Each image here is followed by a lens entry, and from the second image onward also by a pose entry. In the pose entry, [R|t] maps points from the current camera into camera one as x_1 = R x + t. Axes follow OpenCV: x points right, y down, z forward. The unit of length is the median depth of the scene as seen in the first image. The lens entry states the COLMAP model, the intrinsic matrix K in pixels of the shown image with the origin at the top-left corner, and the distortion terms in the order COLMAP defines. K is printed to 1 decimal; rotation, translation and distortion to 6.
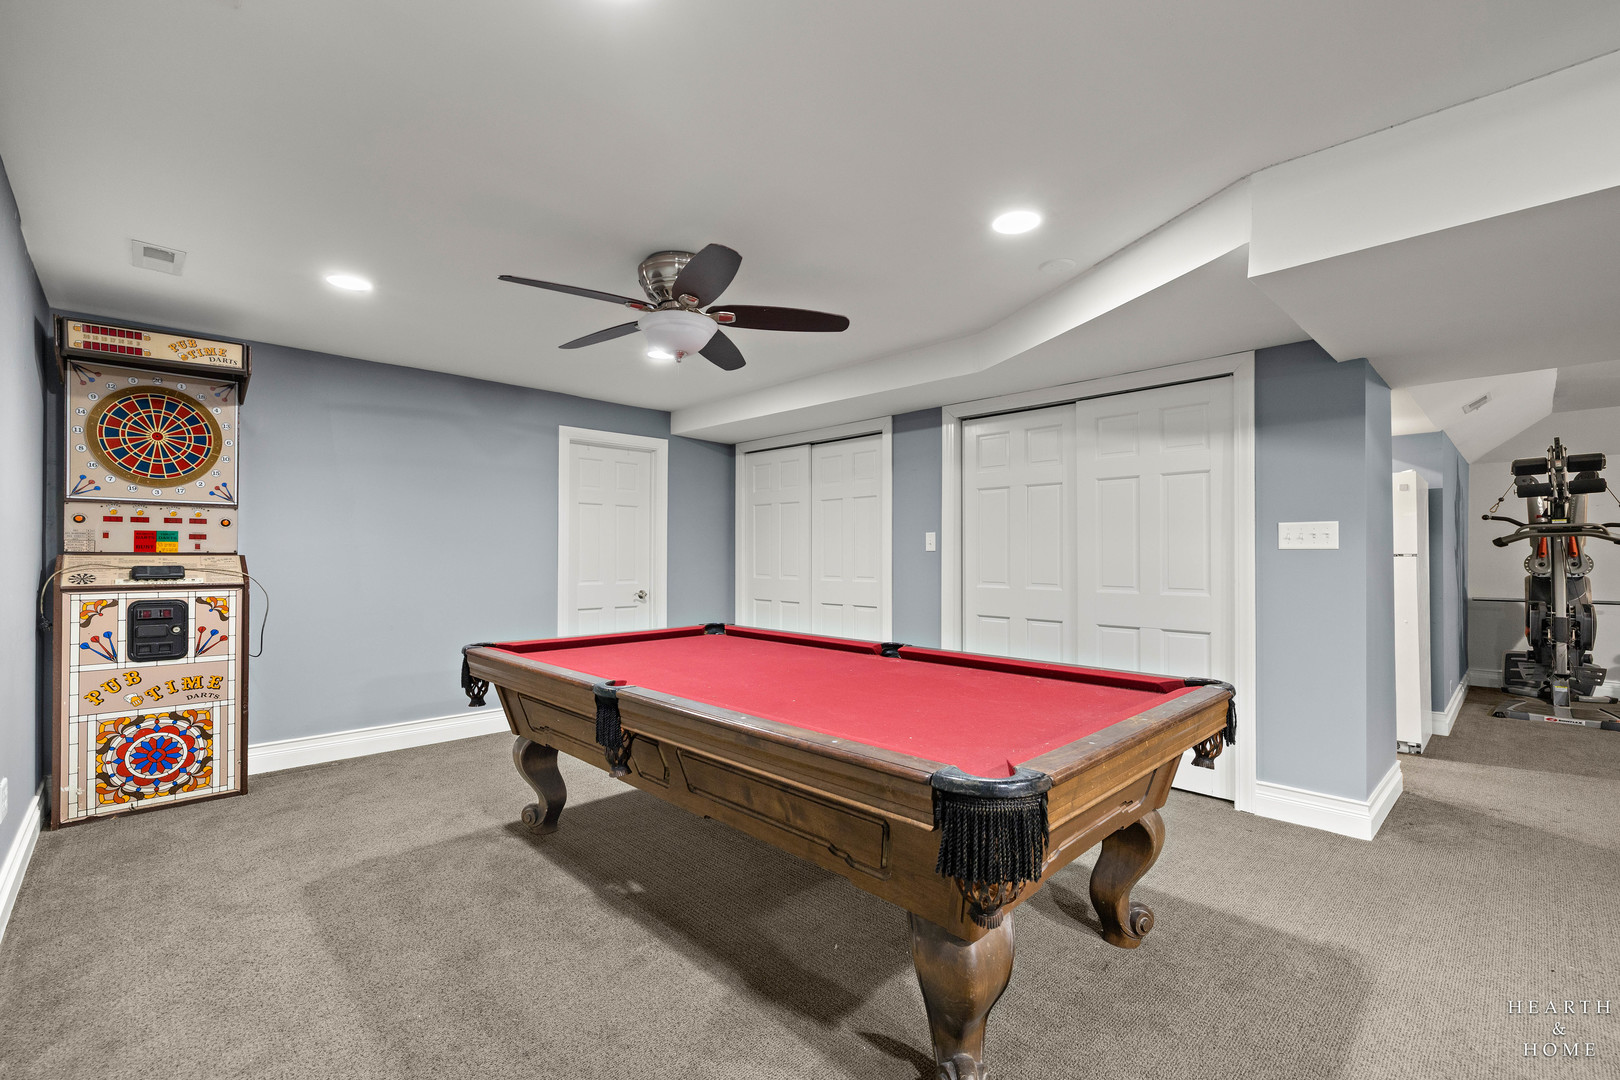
lens RADIAL K [[691.0, 0, 810.0], [0, 691.0, 553.5], [0, 0, 1]] dist [-0.000008, -0.000100]
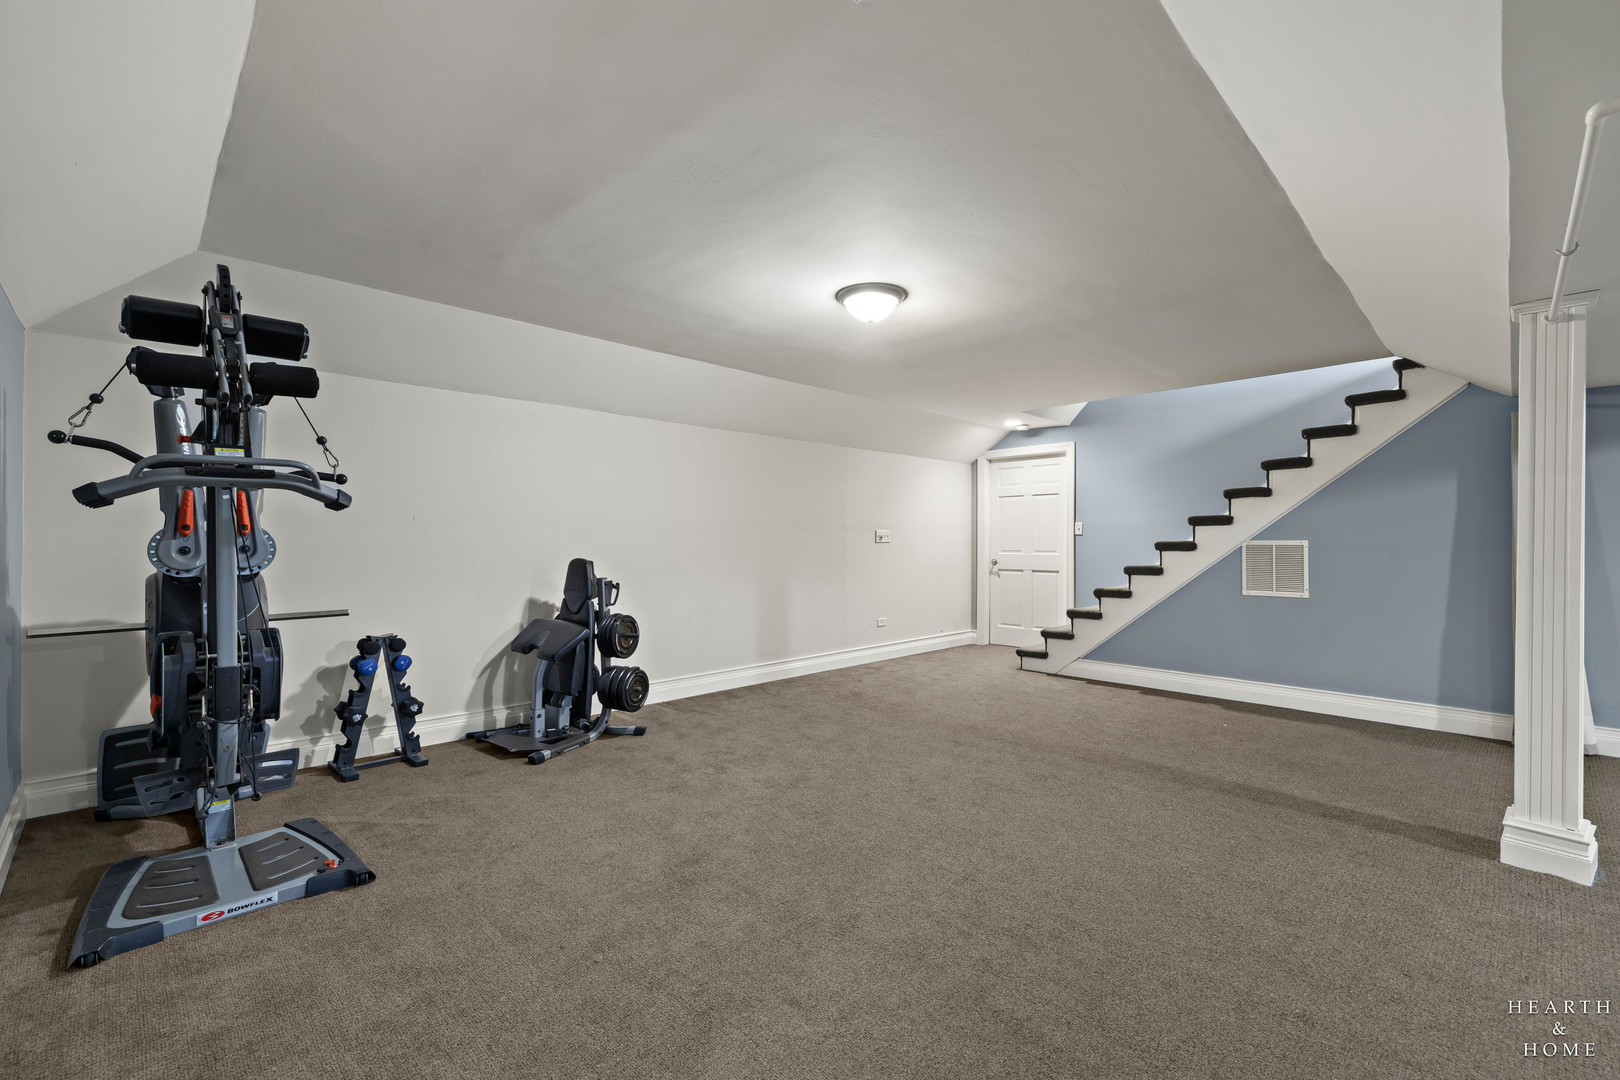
lens RADIAL K [[691.0, 0, 807.9], [0, 691.0, 545.0], [0, 0, 1]] dist [-0.000008, -0.000100]
pose [[-0.014322, -0.001666, 0.999896, 0.610716], [-0.007763, 0.999969, 0.001555, 0.008931], [-0.999867, -0.007740, -0.014334, 0.608970]]
